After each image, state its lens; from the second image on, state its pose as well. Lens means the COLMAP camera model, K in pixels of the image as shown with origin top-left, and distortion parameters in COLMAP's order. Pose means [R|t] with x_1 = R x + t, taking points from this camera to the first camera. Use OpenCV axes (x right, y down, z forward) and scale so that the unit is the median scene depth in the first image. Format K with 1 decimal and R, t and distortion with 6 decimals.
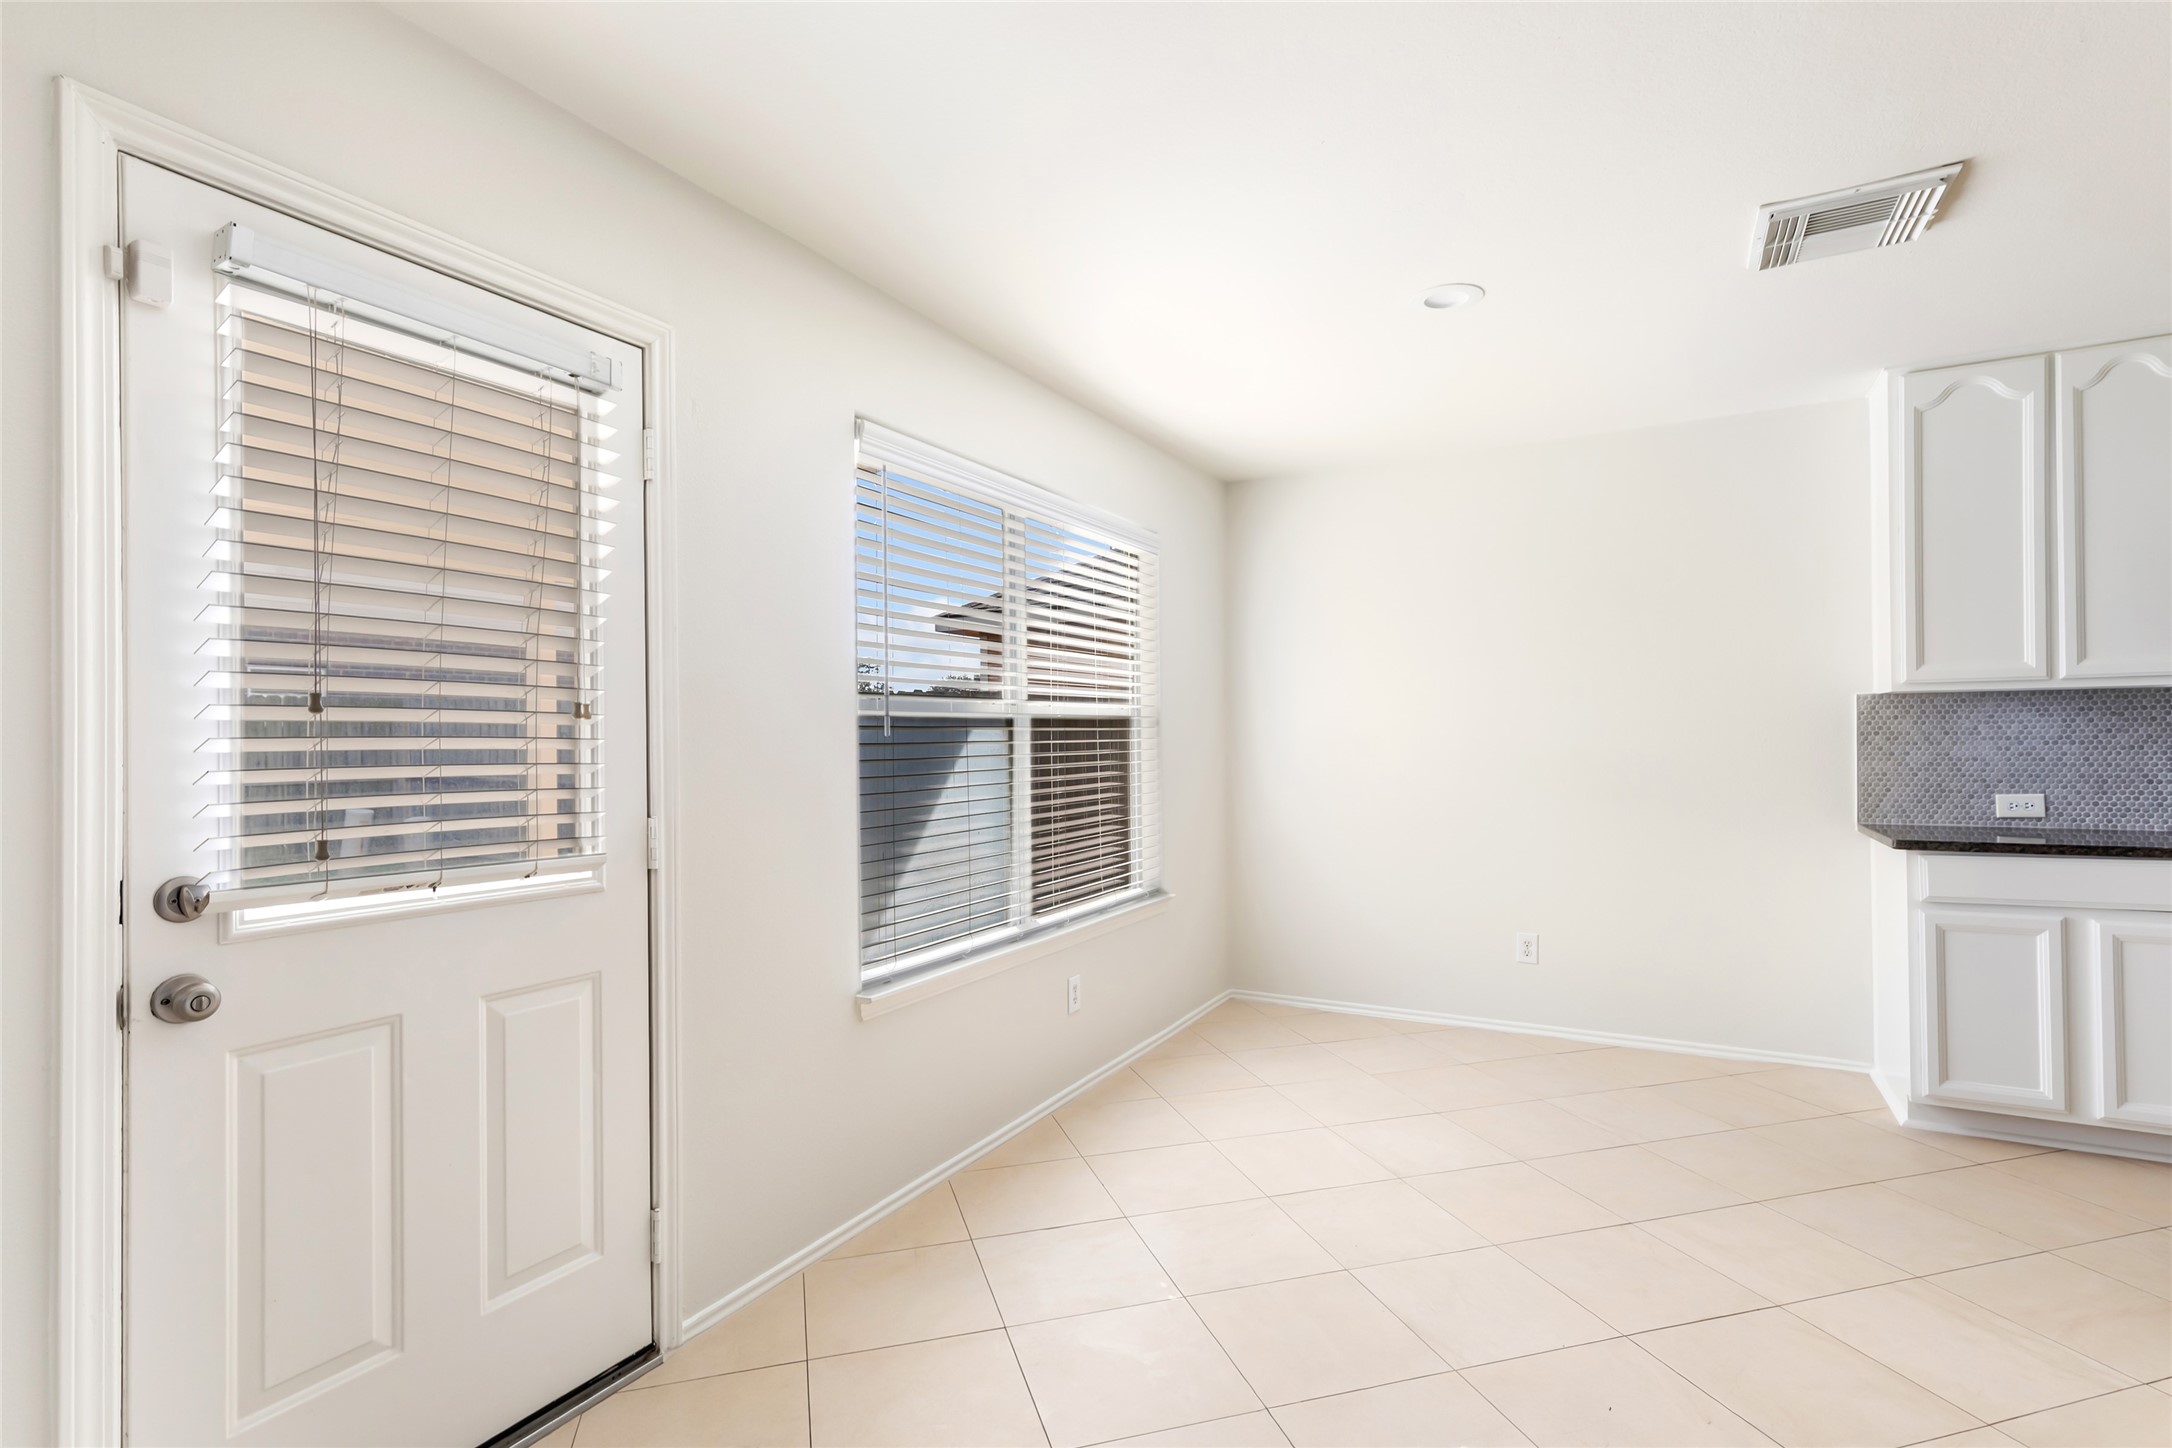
lens RADIAL K [[1024.4, 0, 1106.7], [0, 1024.4, 734.0], [0, 0, 1]] dist [0.004939, -0.000938]
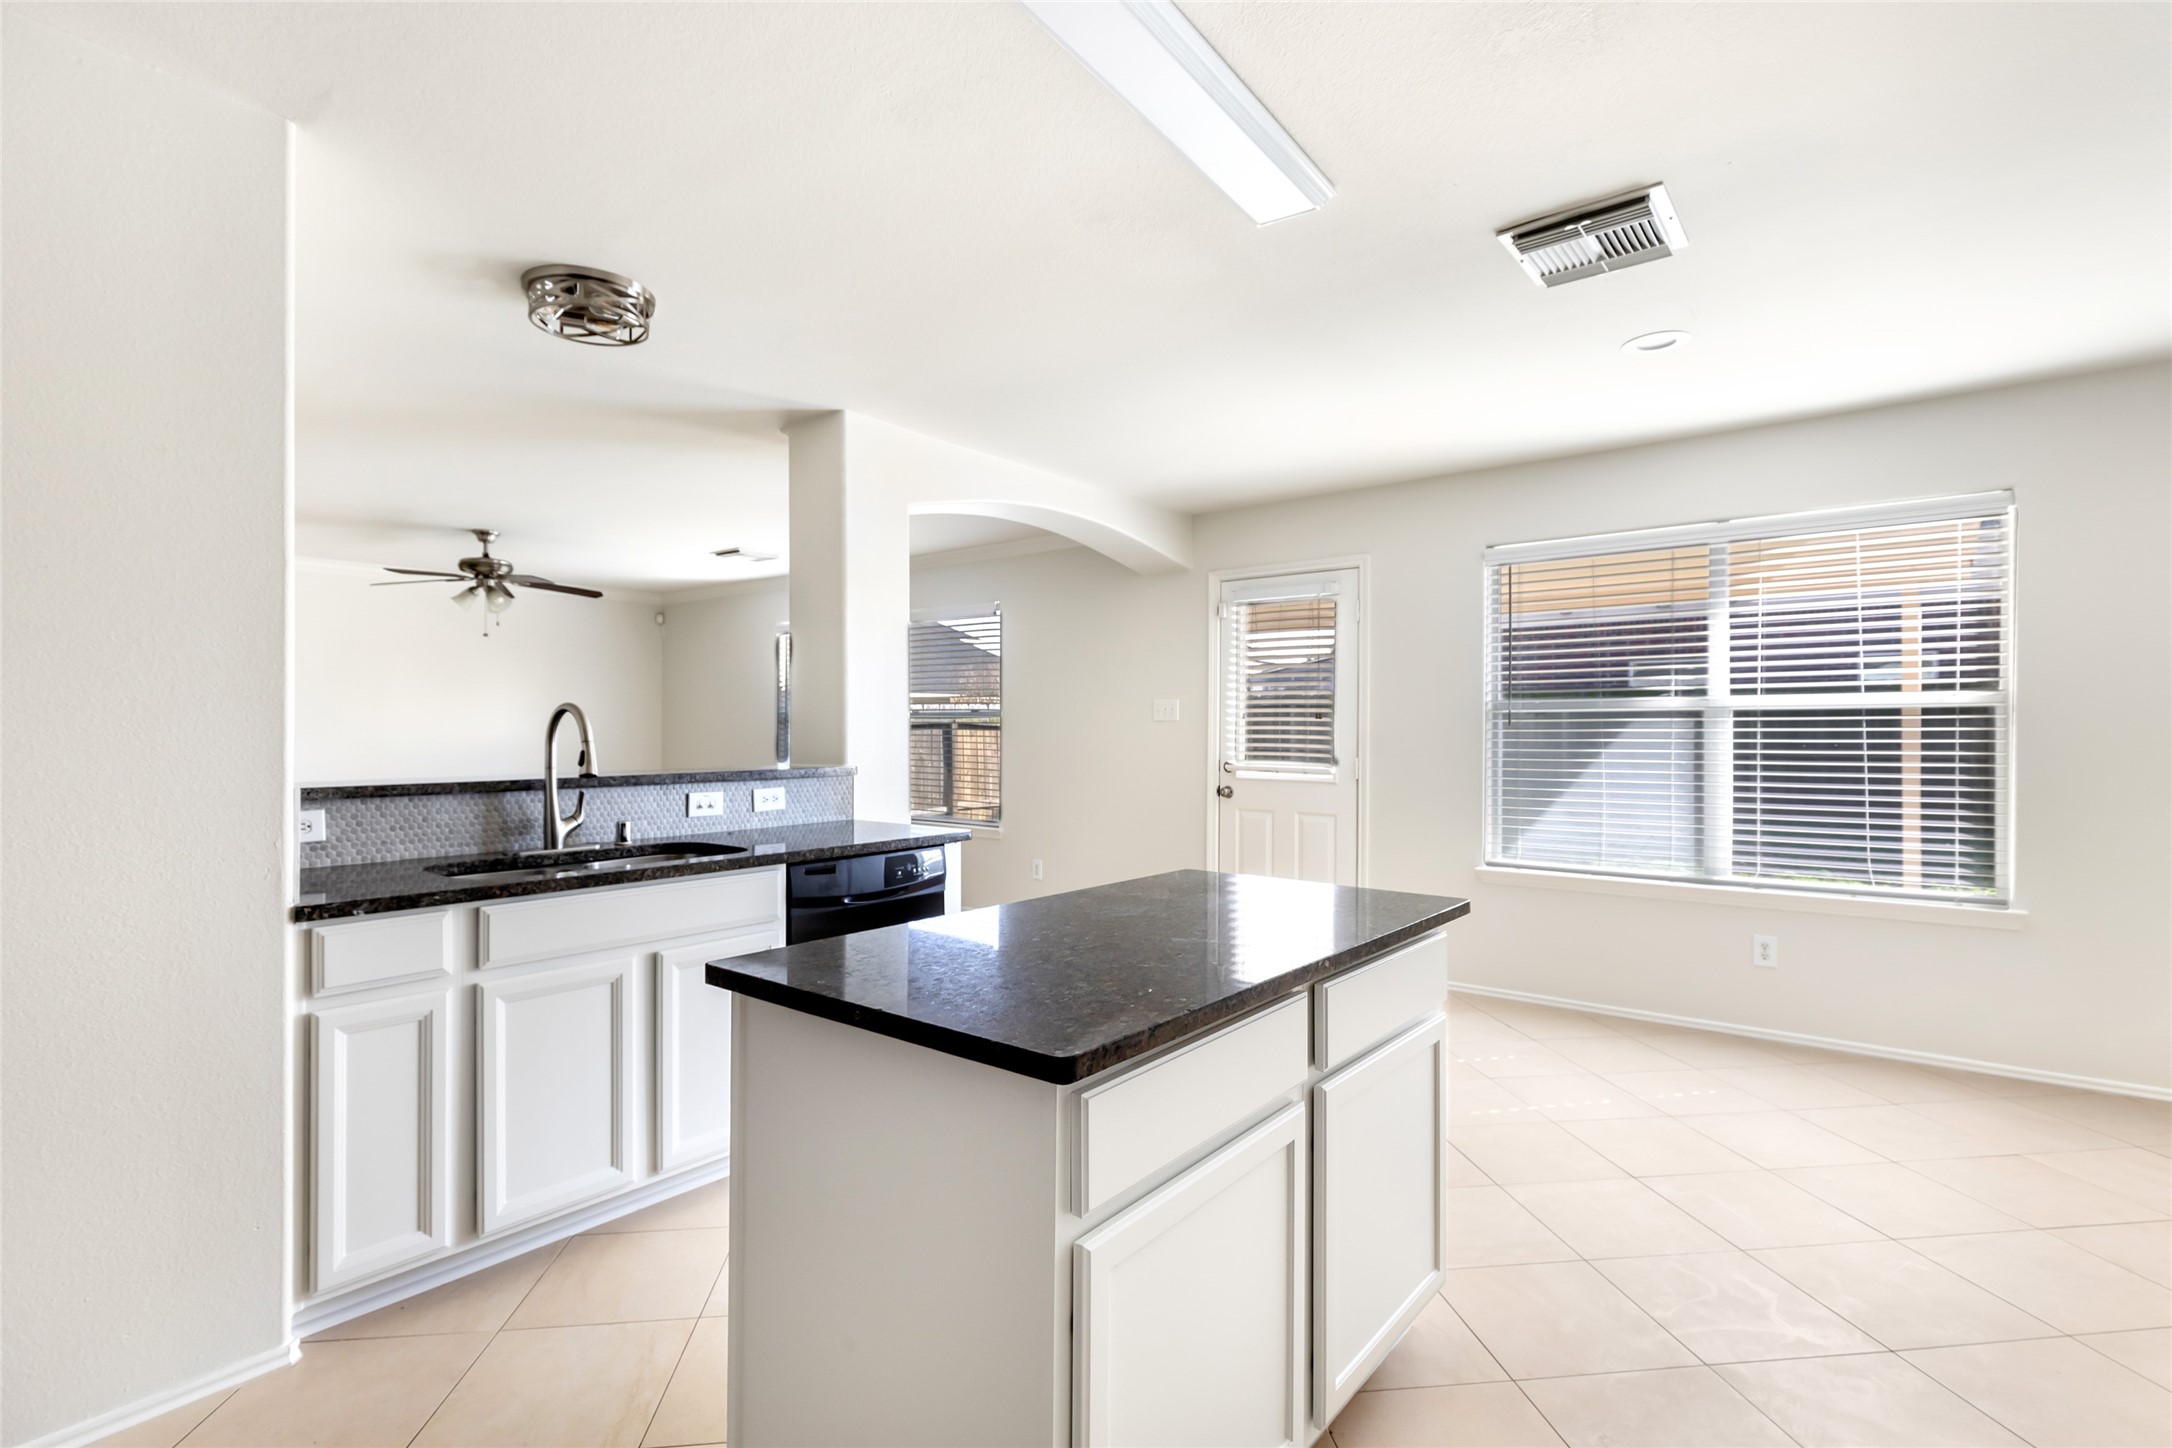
lens RADIAL K [[1024.4, 0, 1045.6], [0, 1024.4, 731.2], [0, 0, 1]] dist [0.004939, -0.000938]
pose [[-0.202112, 0.015226, -0.979244, 1.328734], [0.008955, 0.999866, 0.013698, -0.014773], [0.979321, -0.006001, -0.202221, 0.475834]]
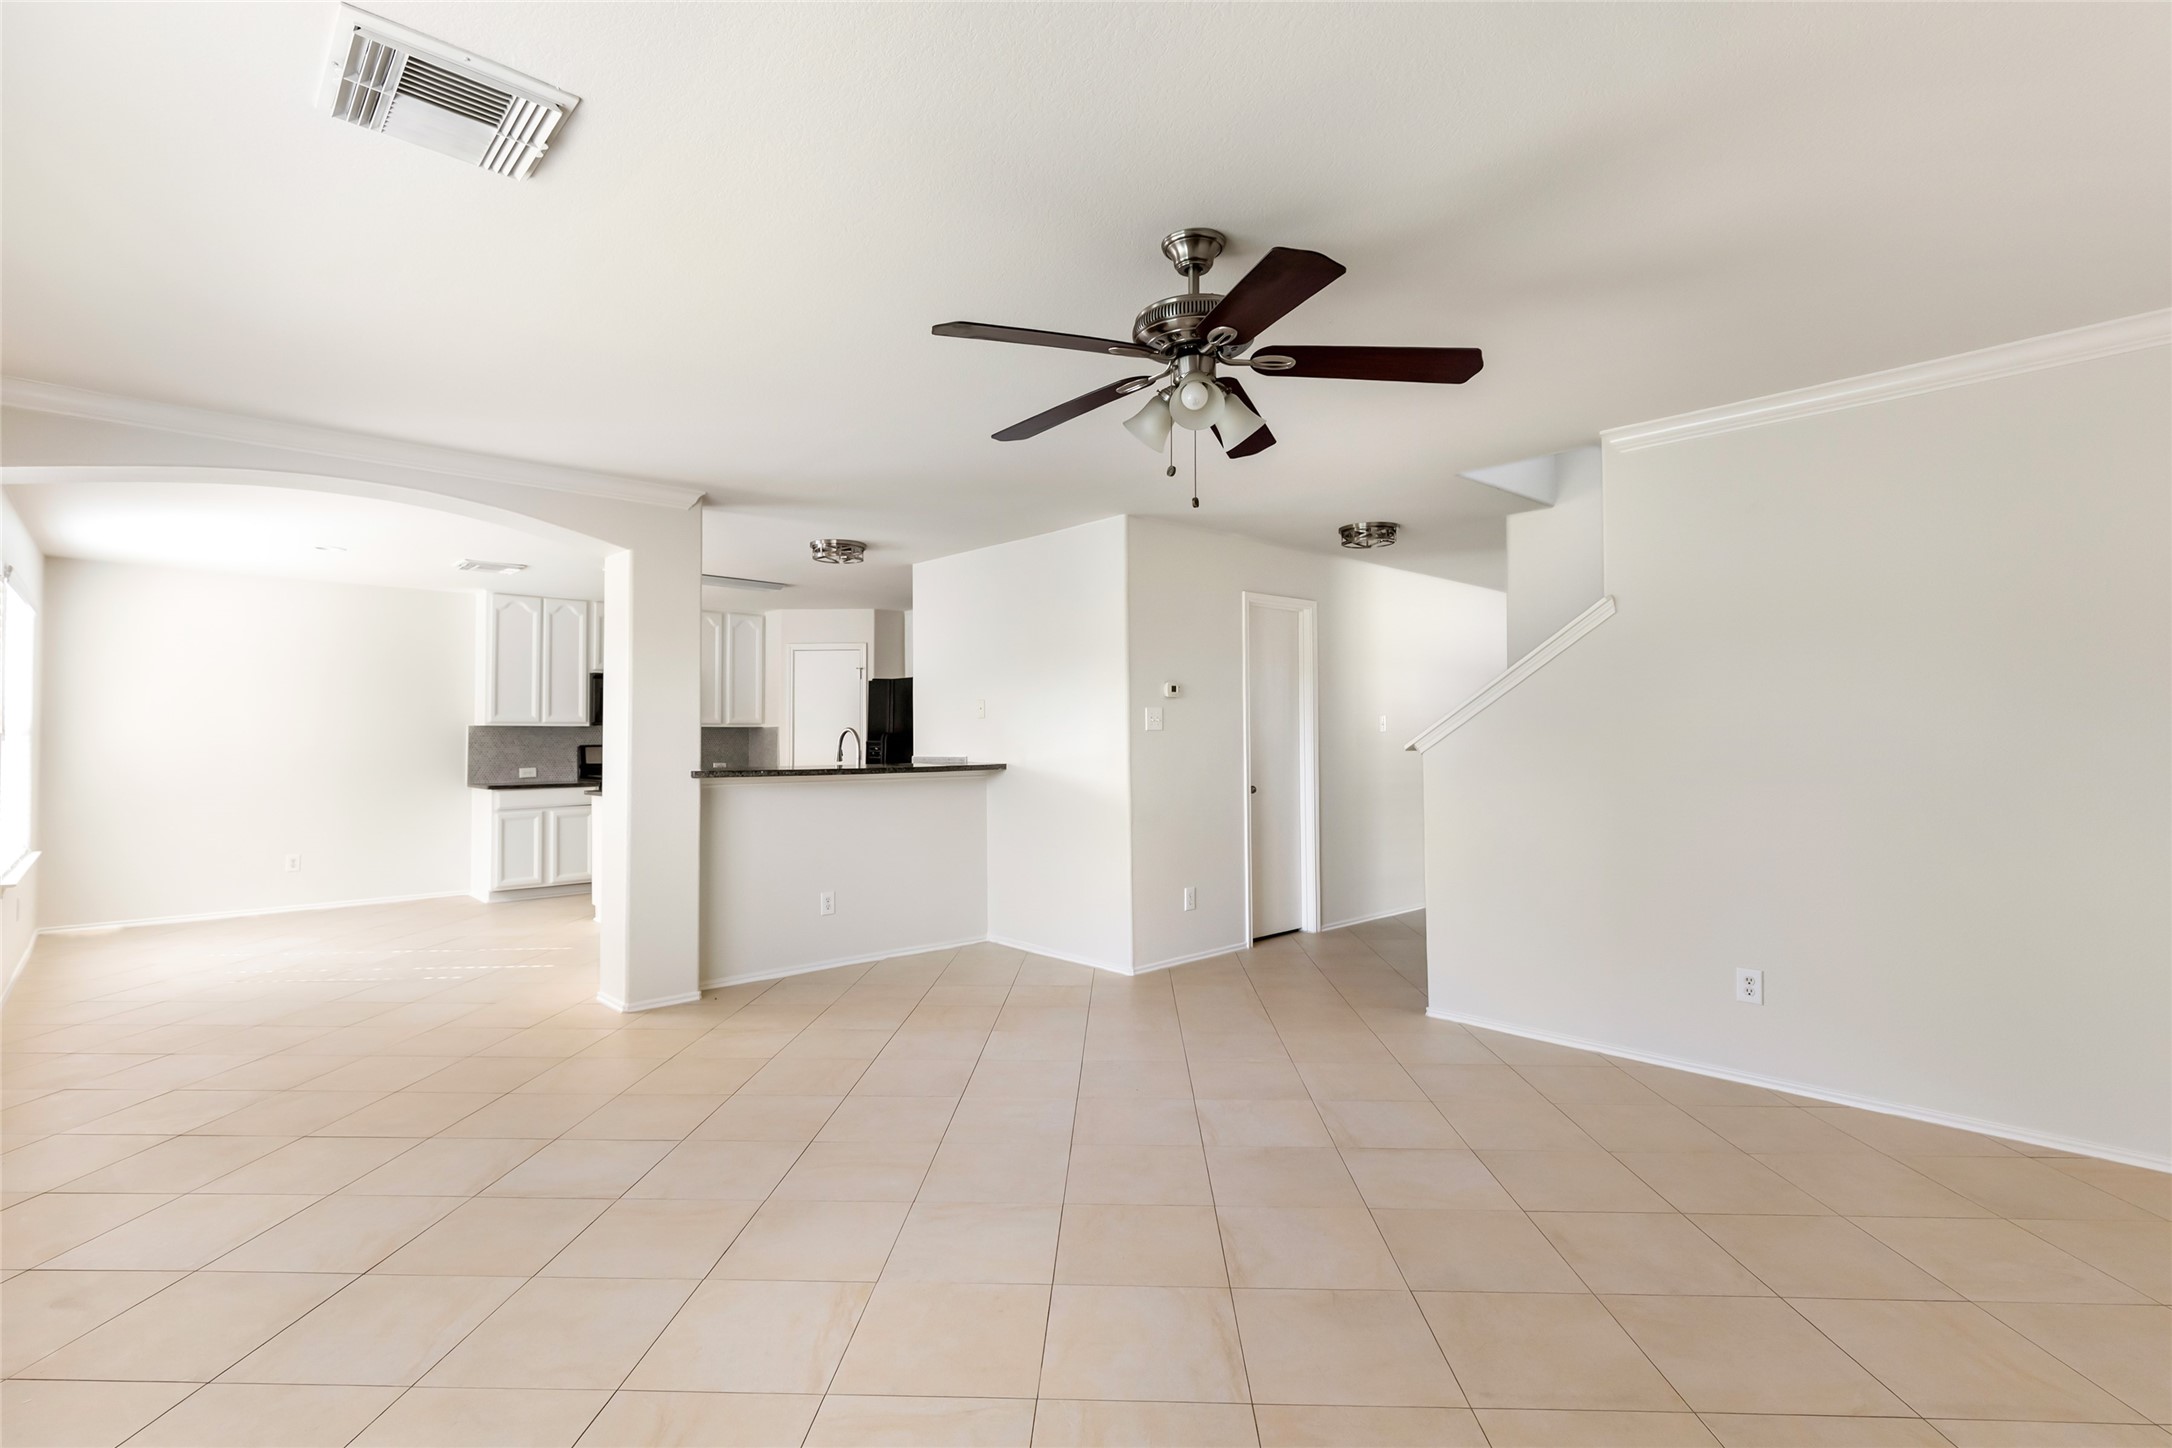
lens RADIAL K [[1024.4, 0, 1062.8], [0, 1024.4, 711.9], [0, 0, 1]] dist [0.004939, -0.000938]
pose [[0.332404, 0.033919, 0.942527, -1.052540], [-0.004249, 0.999397, -0.034467, 0.003581], [-0.943128, 0.007453, 0.332348, -1.072668]]
